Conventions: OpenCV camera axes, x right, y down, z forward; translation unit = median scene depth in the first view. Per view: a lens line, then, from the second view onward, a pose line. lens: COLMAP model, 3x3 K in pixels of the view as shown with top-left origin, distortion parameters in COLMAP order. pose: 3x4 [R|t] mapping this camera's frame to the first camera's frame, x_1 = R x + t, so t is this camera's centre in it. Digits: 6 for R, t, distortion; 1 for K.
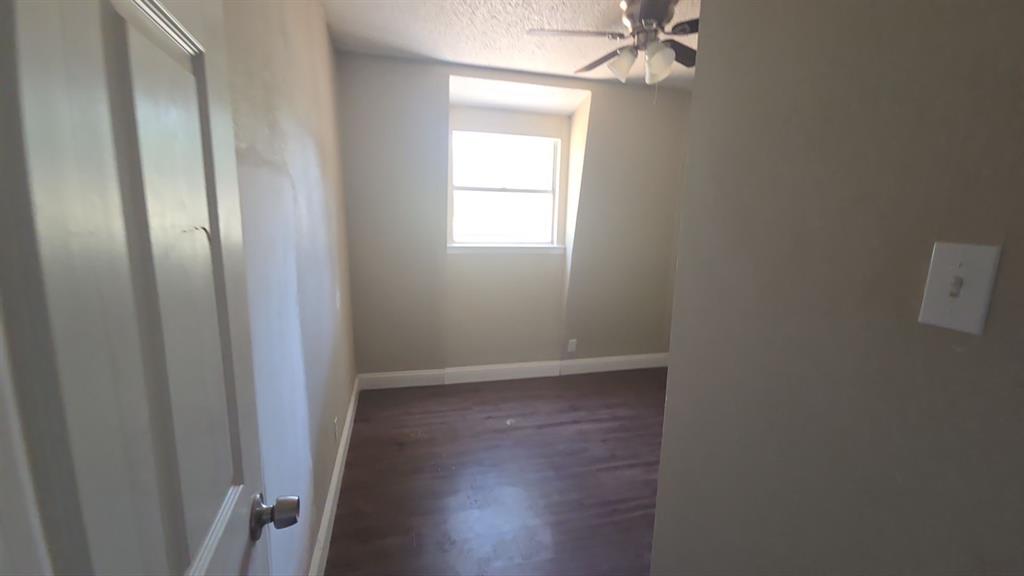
lens RADIAL K [[420.7, 0, 509.5], [0, 420.7, 289.2], [0, 0, 1]] dist [-0.008976, -0.000757]
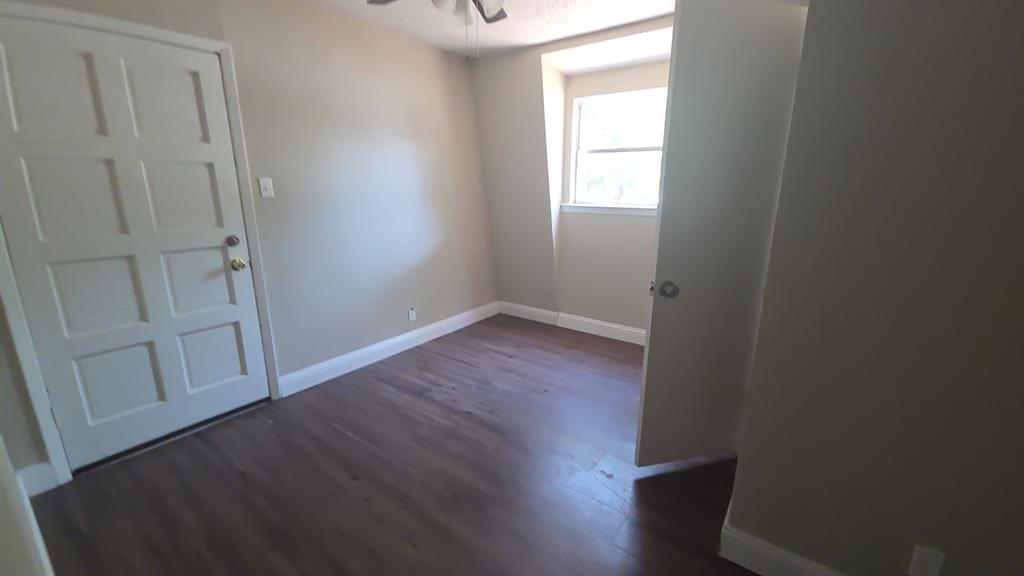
lens RADIAL K [[418.4, 0, 508.6], [0, 418.4, 290.3], [0, 0, 1]] dist [0.007935, -0.000853]
pose [[0.625636, 0.171556, -0.761018, 0.652747], [-0.103778, 0.985152, 0.136766, -0.017325], [0.773182, -0.006589, 0.634150, 0.160622]]
